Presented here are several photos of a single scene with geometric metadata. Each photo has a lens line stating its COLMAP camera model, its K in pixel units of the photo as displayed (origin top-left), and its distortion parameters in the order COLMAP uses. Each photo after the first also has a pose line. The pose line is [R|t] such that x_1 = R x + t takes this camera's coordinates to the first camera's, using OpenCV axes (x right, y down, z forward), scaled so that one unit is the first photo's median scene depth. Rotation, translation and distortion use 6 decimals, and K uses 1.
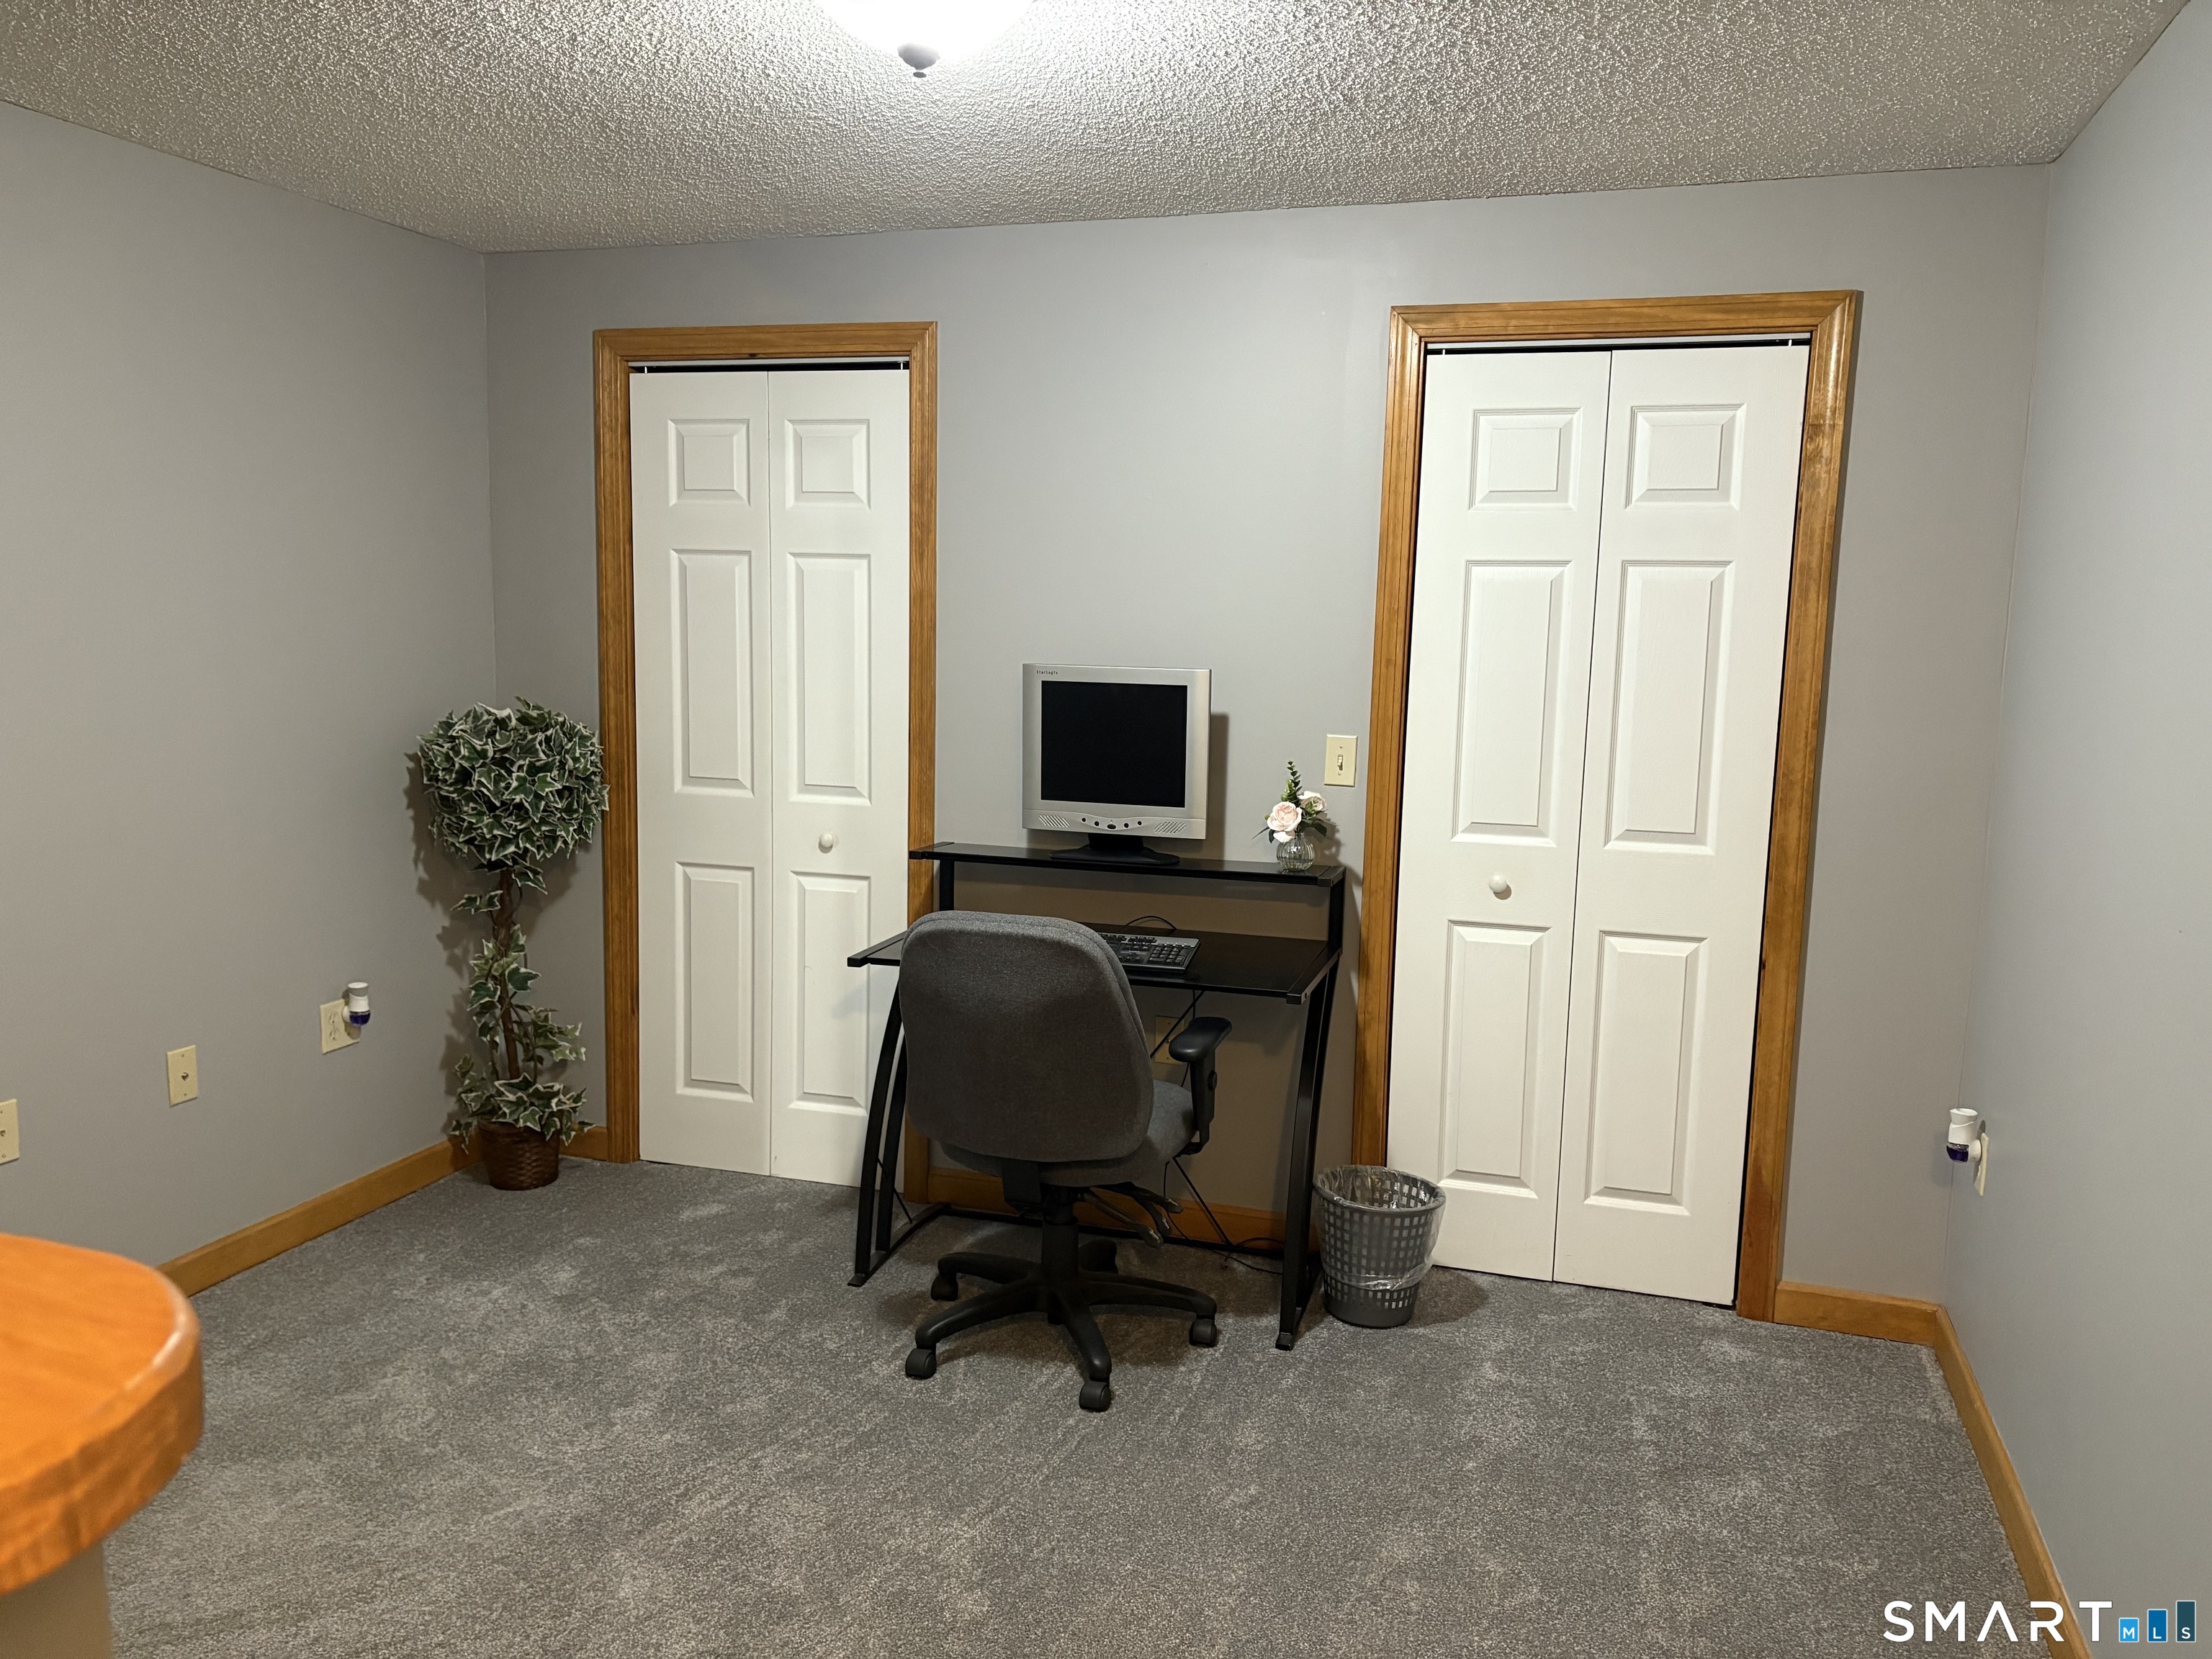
lens RADIAL K [[1681.8, 0, 1110.3], [0, 1681.8, 831.3], [0, 0, 1]] dist [0.034986, -0.024881]
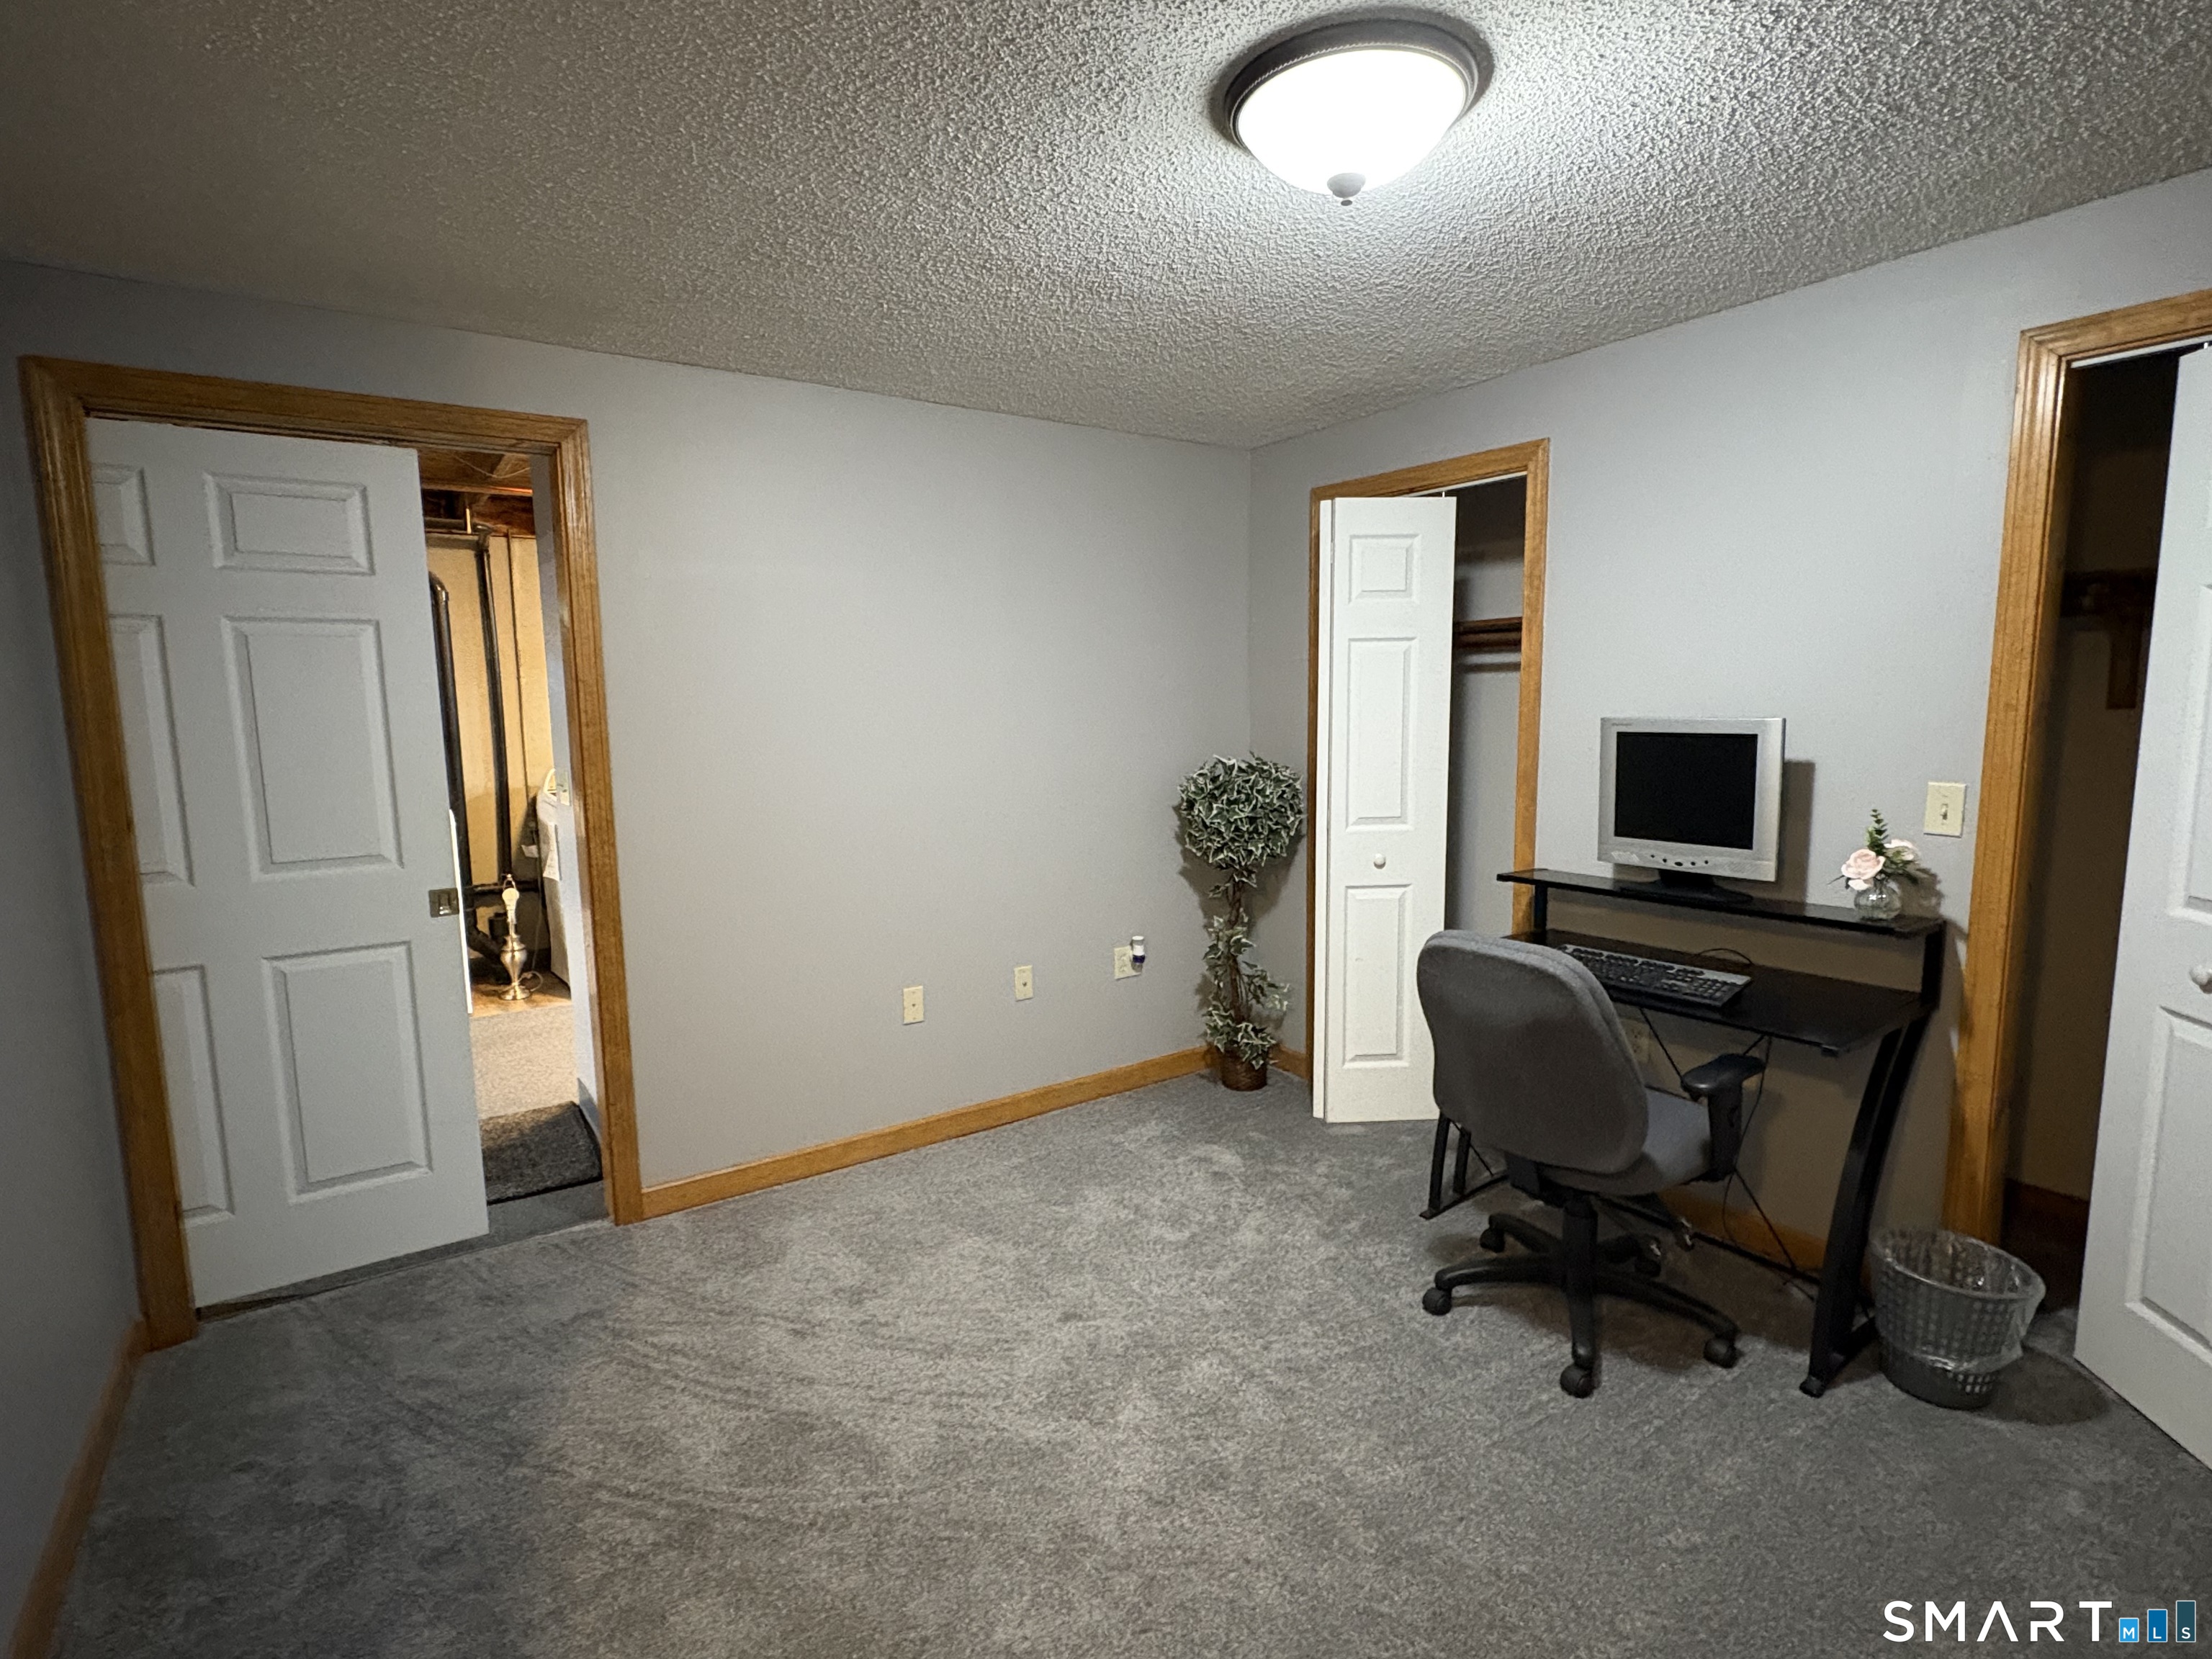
lens RADIAL K [[1084.9, 0, 1103.2], [0, 1084.9, 833.7], [0, 0, 1]] dist [-0.007269, 0.001743]
pose [[0.785851, 0.041620, -0.617014, 0.147694], [-0.044503, 0.998952, 0.010702, -0.014085], [0.616812, 0.019049, 0.786880, 0.215753]]
